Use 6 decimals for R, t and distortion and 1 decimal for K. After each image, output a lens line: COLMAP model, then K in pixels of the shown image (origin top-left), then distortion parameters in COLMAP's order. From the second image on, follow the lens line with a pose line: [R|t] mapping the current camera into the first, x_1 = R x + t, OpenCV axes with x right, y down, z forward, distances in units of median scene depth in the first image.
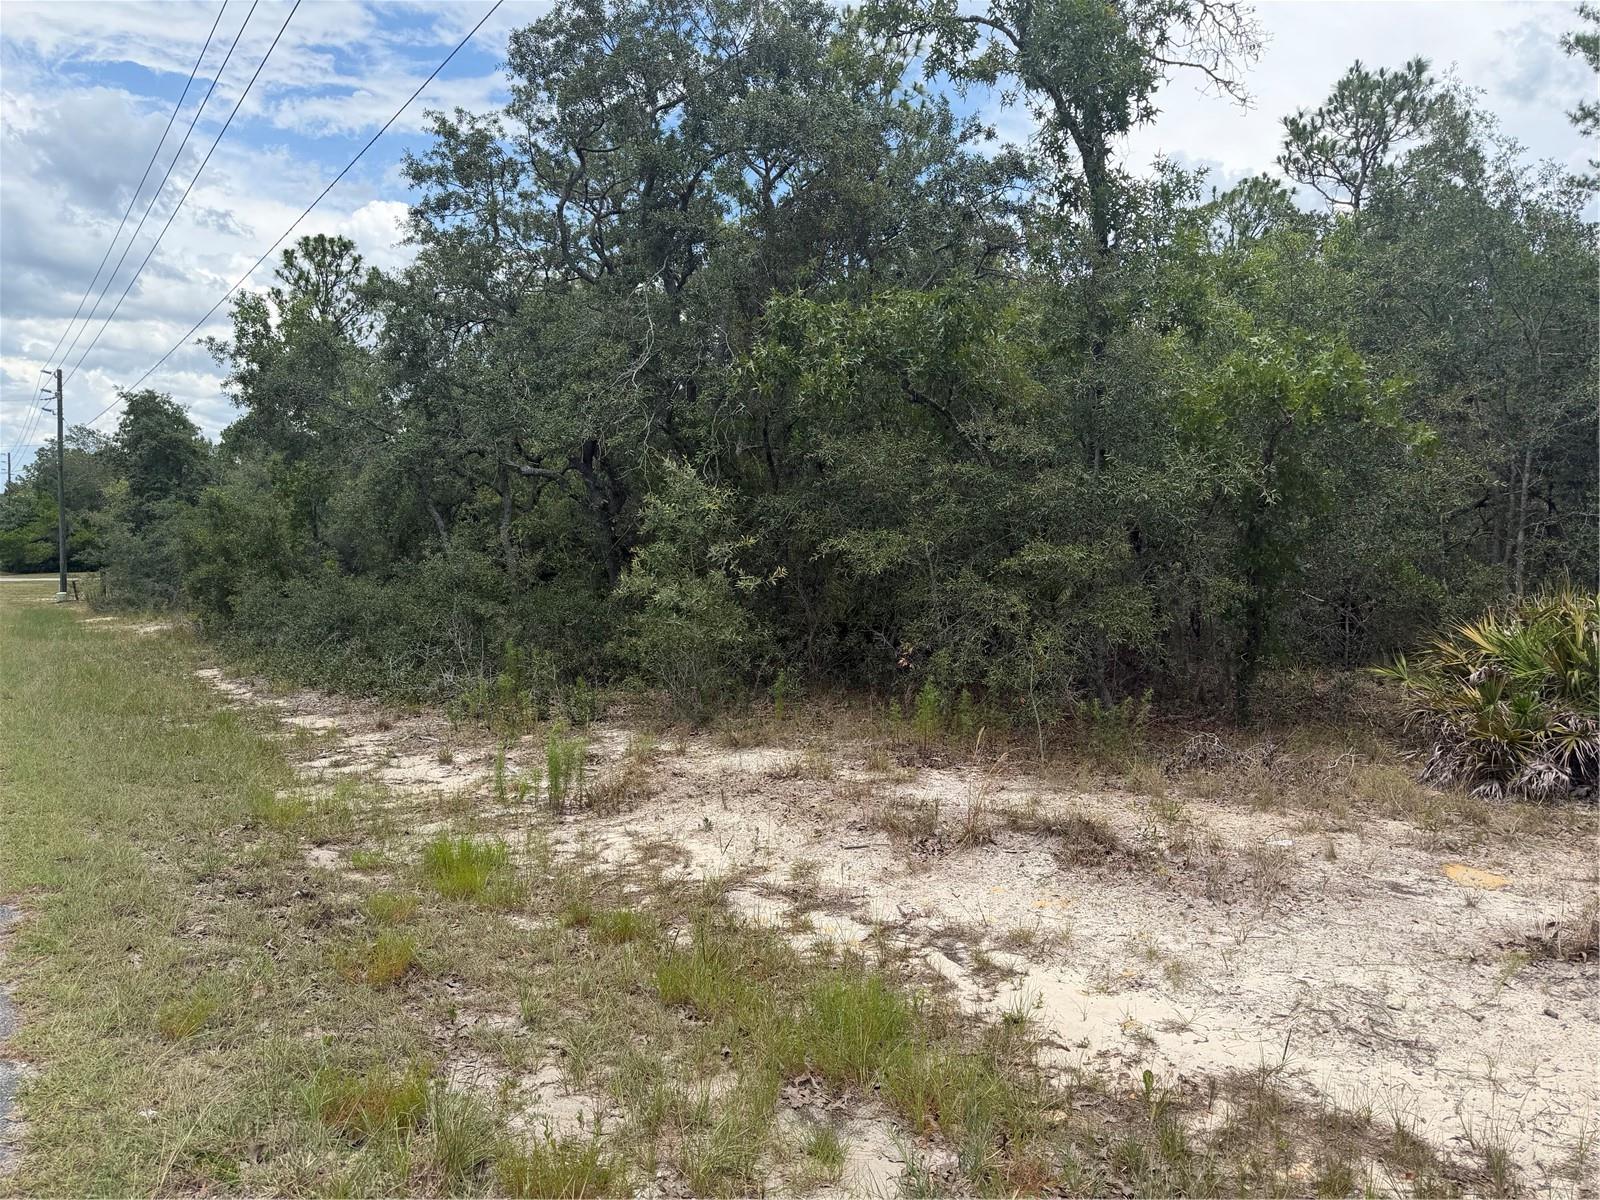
lens RADIAL K [[1140.4, 0, 806.6], [0, 1140.4, 593.5], [0, 0, 1]] dist [0.067047, -0.065909]
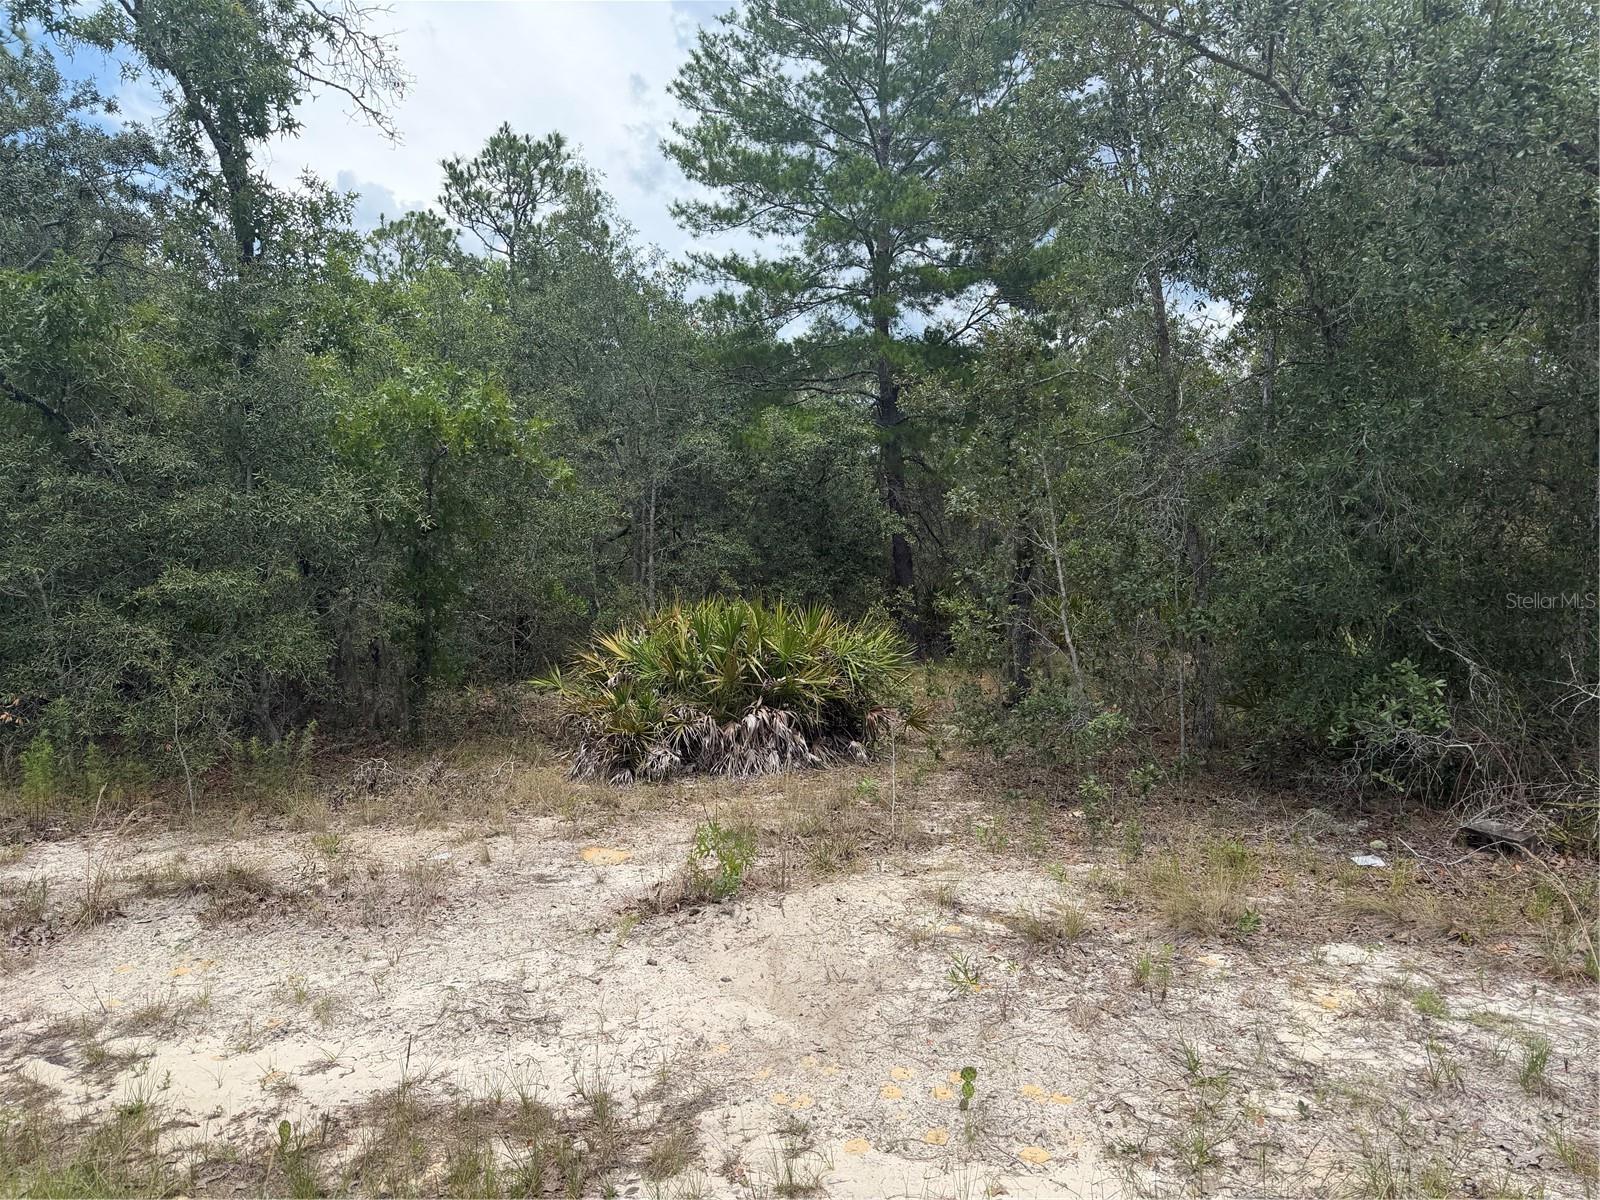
lens RADIAL K [[1140.4, 0, 797.4], [0, 1140.4, 594.1], [0, 0, 1]] dist [0.067047, -0.065909]
pose [[0.785185, -0.026646, 0.618688, 0.018971], [0.039158, 0.999211, -0.006661, -0.000106], [-0.618023, 0.029457, 0.785608, -0.011827]]
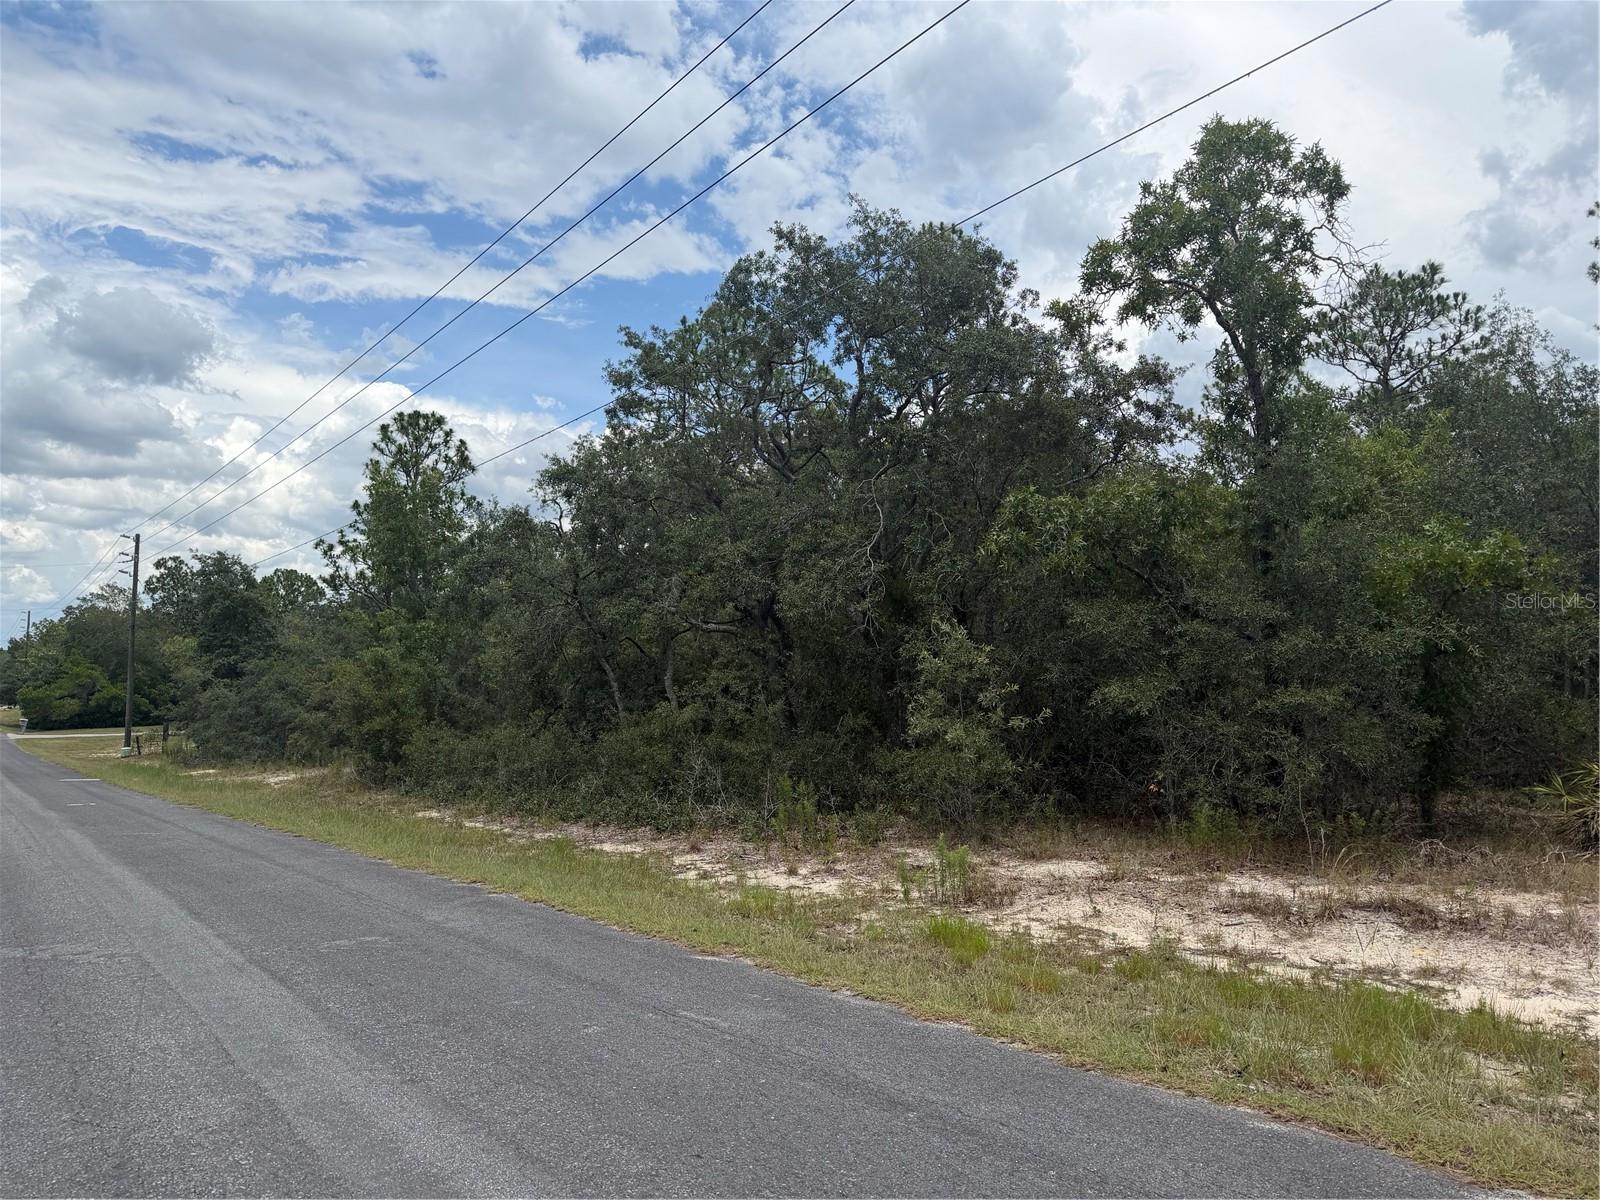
lens RADIAL K [[1140.4, 0, 798.9], [0, 1140.4, 607.9], [0, 0, 1]] dist [0.067047, -0.065909]
pose [[0.999573, -0.017230, 0.023582, -0.302963], [0.019690, 0.993912, -0.108402, -0.004035], [-0.021571, 0.108820, 0.993827, -0.229262]]
